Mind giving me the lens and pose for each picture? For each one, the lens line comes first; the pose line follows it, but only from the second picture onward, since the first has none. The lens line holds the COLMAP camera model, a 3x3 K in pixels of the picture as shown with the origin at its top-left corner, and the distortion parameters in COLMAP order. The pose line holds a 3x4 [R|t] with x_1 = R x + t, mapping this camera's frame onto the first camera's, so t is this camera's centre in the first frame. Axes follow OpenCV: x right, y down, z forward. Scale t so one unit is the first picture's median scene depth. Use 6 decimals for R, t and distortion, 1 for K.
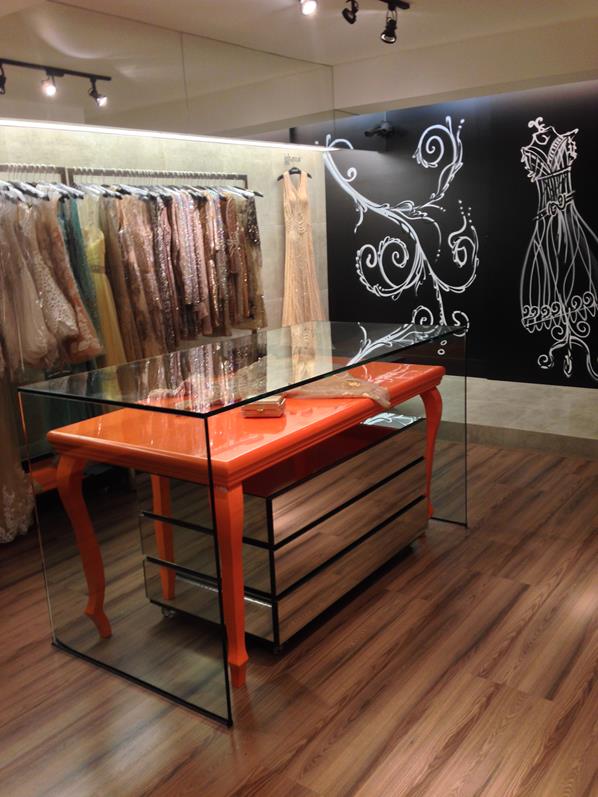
lens RADIAL K [[736.5, 0, 299.0], [0, 736.5, 398.5], [0, 0, 1]] dist [0.127104, -0.190332]
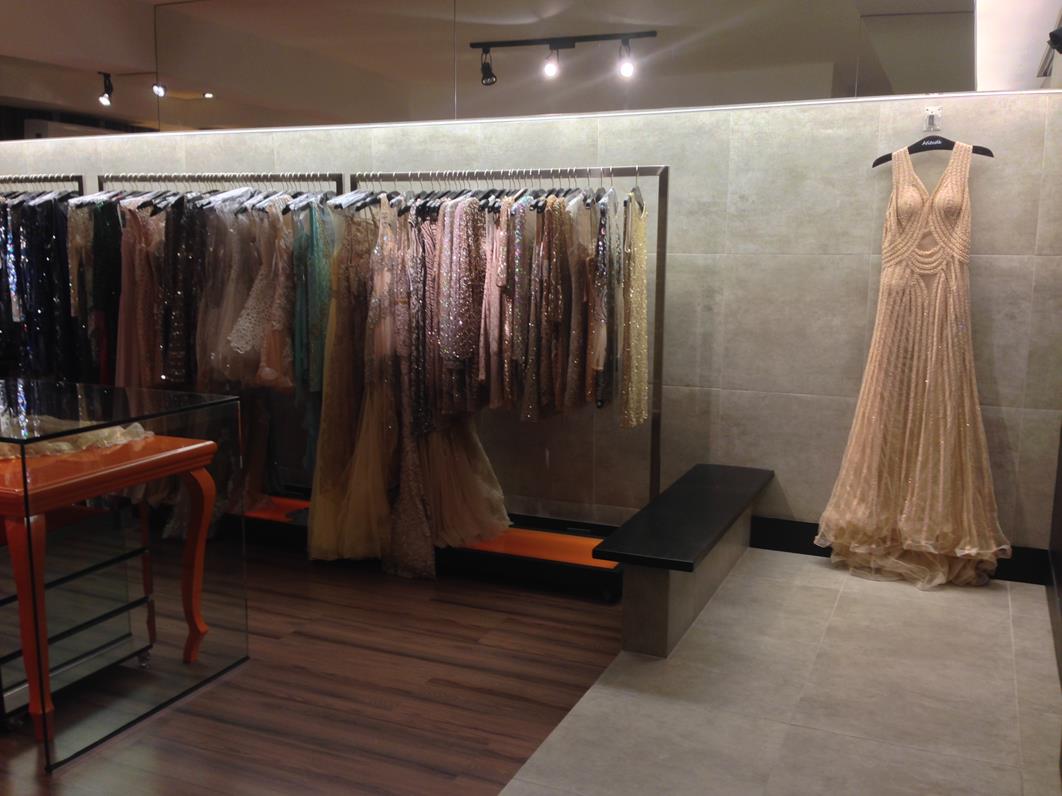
lens RADIAL K [[981.4, 0, 531.0], [0, 981.4, 398.0], [0, 0, 1]] dist [0.127104, -0.190332]
pose [[0.210947, 0.207801, -0.955155, 1.031516], [-0.239148, 0.958419, 0.155695, -0.341696], [0.947792, 0.195581, 0.251870, 1.138388]]
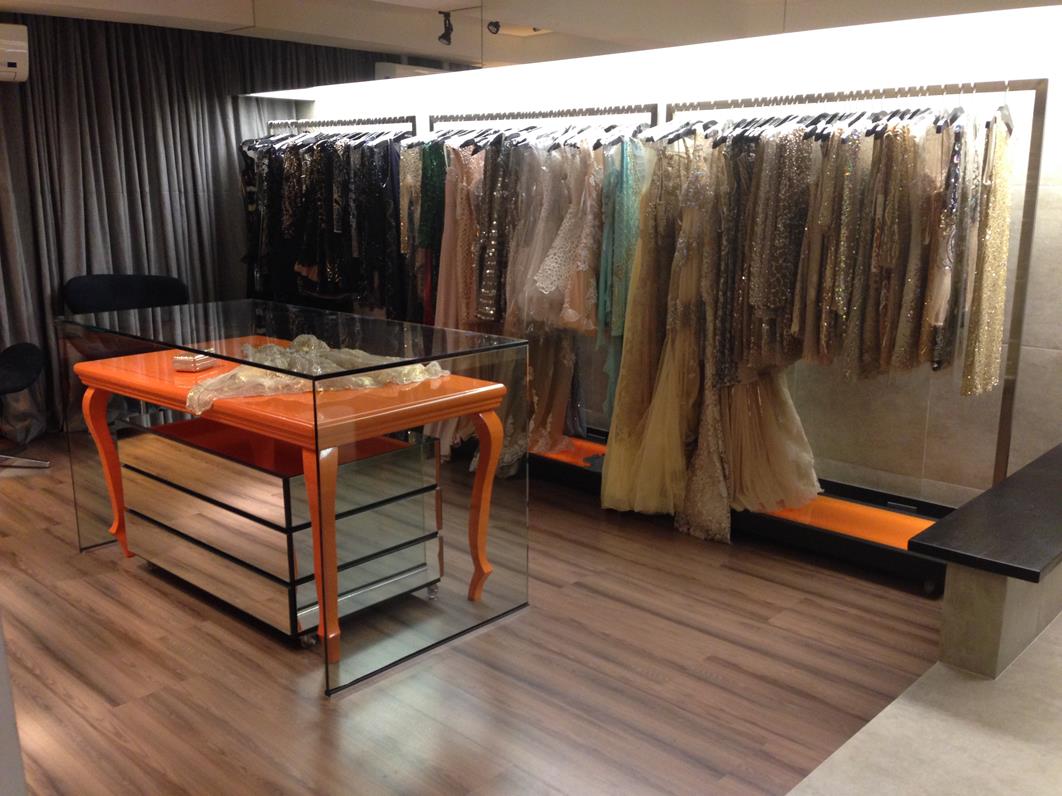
lens RADIAL K [[981.4, 0, 531.0], [0, 981.4, 398.0], [0, 0, 1]] dist [0.127104, -0.190332]
pose [[-0.121623, 0.268924, -0.955452, 0.953817], [-0.218743, 0.931669, 0.290075, -0.344783], [0.968173, 0.244278, -0.054488, 1.178841]]
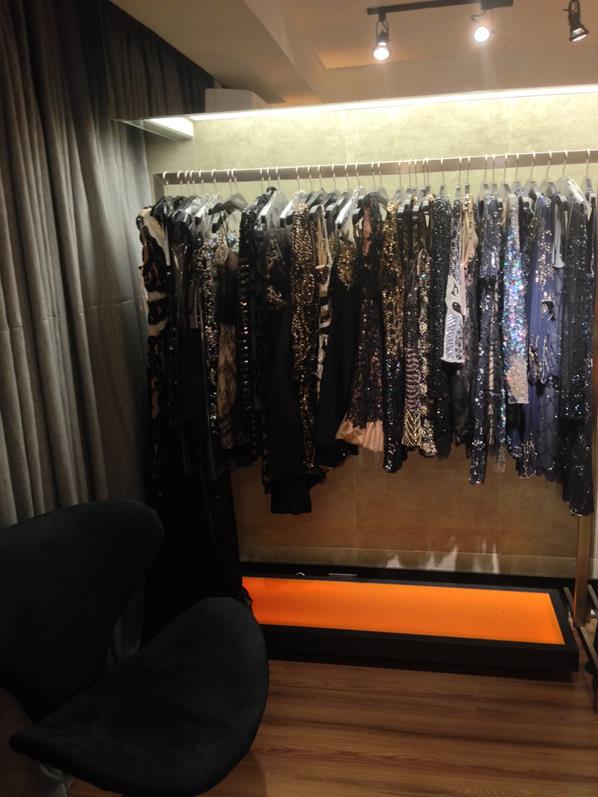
lens RADIAL K [[736.5, 0, 299.0], [0, 736.5, 398.5], [0, 0, 1]] dist [0.127104, -0.190332]
pose [[0.438532, 0.232723, -0.868061, 0.570500], [-0.192354, 0.967813, 0.162291, -0.259210], [0.877889, 0.095806, 0.469182, 0.850730]]
